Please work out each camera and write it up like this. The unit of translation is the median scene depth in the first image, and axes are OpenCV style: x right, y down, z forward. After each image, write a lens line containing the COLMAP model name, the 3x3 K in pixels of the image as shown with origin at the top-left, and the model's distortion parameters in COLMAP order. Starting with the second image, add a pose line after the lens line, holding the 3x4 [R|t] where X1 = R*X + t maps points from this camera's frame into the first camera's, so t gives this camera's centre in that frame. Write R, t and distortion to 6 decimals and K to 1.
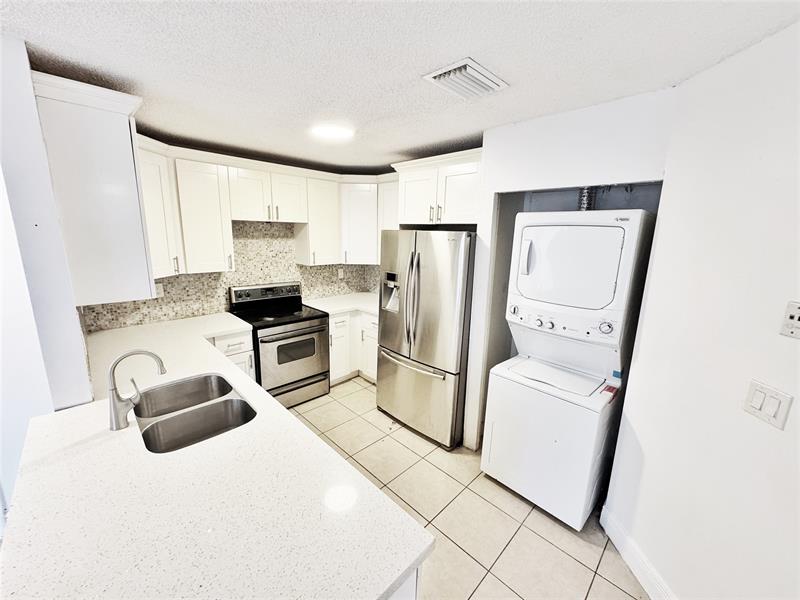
lens RADIAL K [[320.0, 0, 400.0], [0, 320.0, 300.0], [0, 0, 1]] dist [-0.001575, -0.000017]
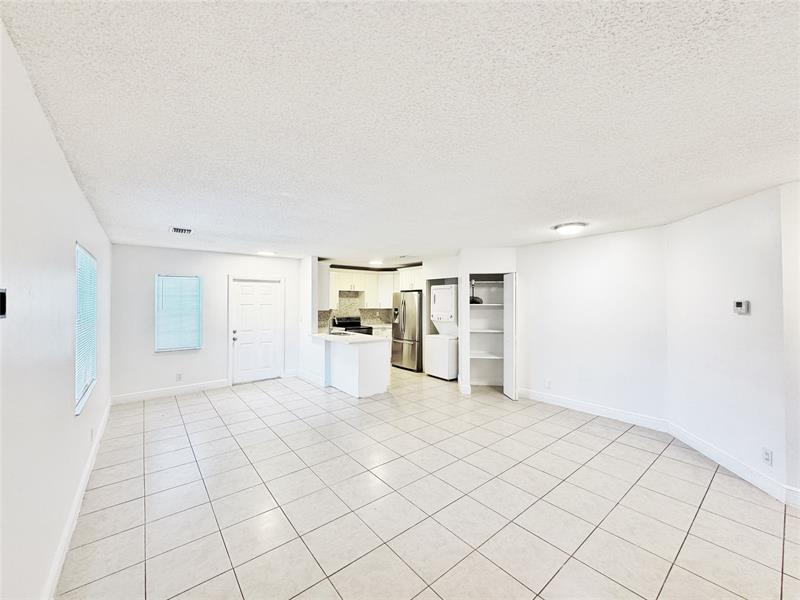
lens RADIAL K [[320.0, 0, 400.0], [0, 320.0, 300.0], [0, 0, 1]] dist [-0.001575, -0.000017]
pose [[0.993656, -0.021286, -0.110428, 0.276003], [-0.002937, 0.976678, -0.214690, 0.388058], [0.112422, 0.213652, 0.970419, -1.473846]]
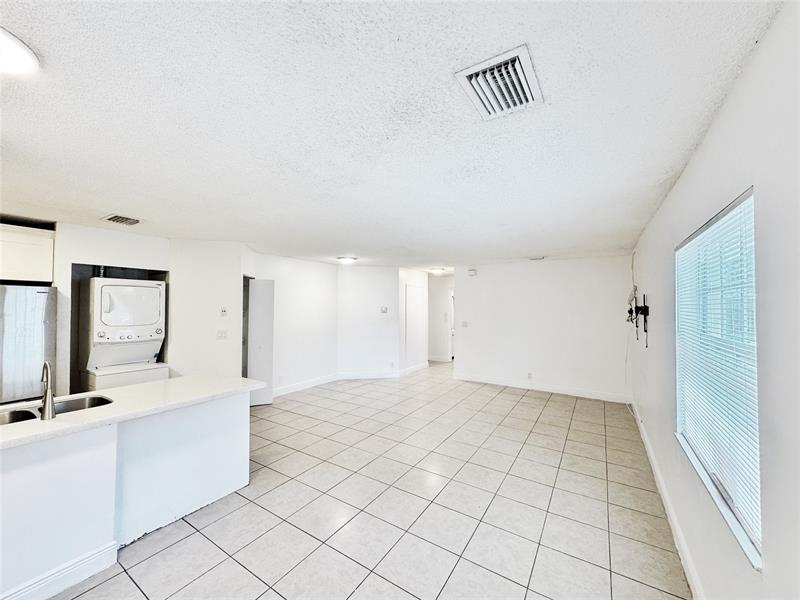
lens RADIAL K [[320.0, 0, 400.0], [0, 320.0, 300.0], [0, 0, 1]] dist [-0.001575, -0.000017]
pose [[-0.217625, -0.001735, 0.976031, -1.113932], [0.197220, 0.979293, 0.045715, 0.059275], [-0.955899, 0.202441, -0.212776, -0.110529]]
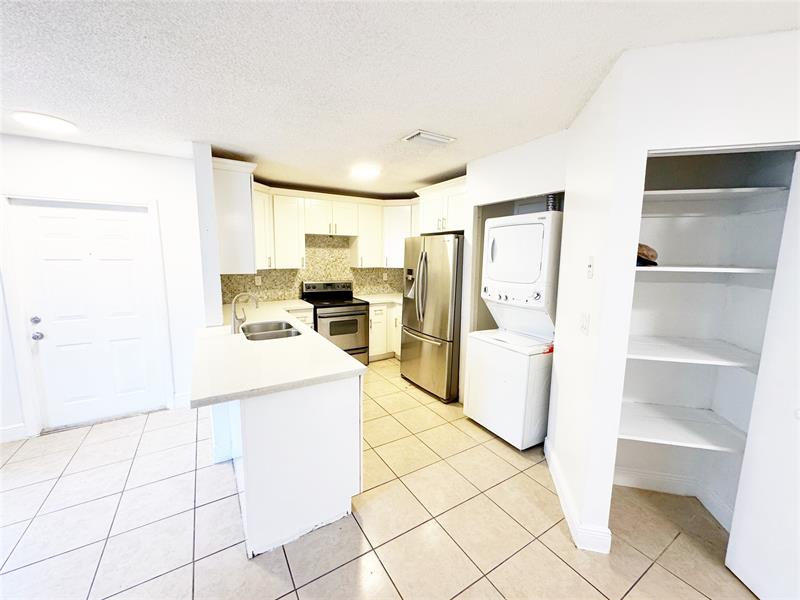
lens RADIAL K [[320.0, 0, 400.0], [0, 320.0, 300.0], [0, 0, 1]] dist [-0.001575, -0.000017]
pose [[0.973047, 0.020530, -0.229693, 0.223299], [-0.037650, 0.996808, -0.070401, 0.130497], [0.227514, 0.077151, 0.970714, -0.281516]]
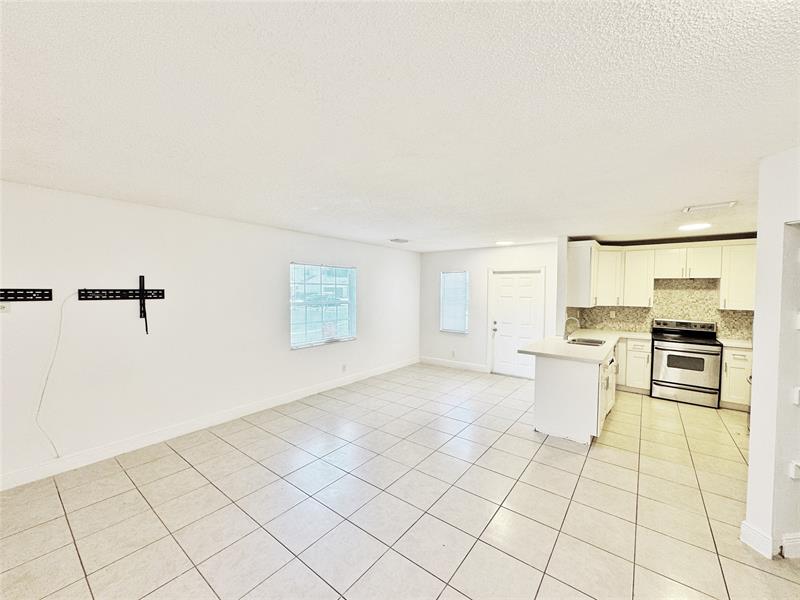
lens RADIAL K [[320.0, 0, 400.0], [0, 320.0, 300.0], [0, 0, 1]] dist [-0.001575, -0.000017]
pose [[0.124269, 0.012021, -0.992176, 0.981411], [-0.214902, 0.976519, -0.015085, 0.182260], [0.968697, 0.215095, 0.123934, -0.519414]]
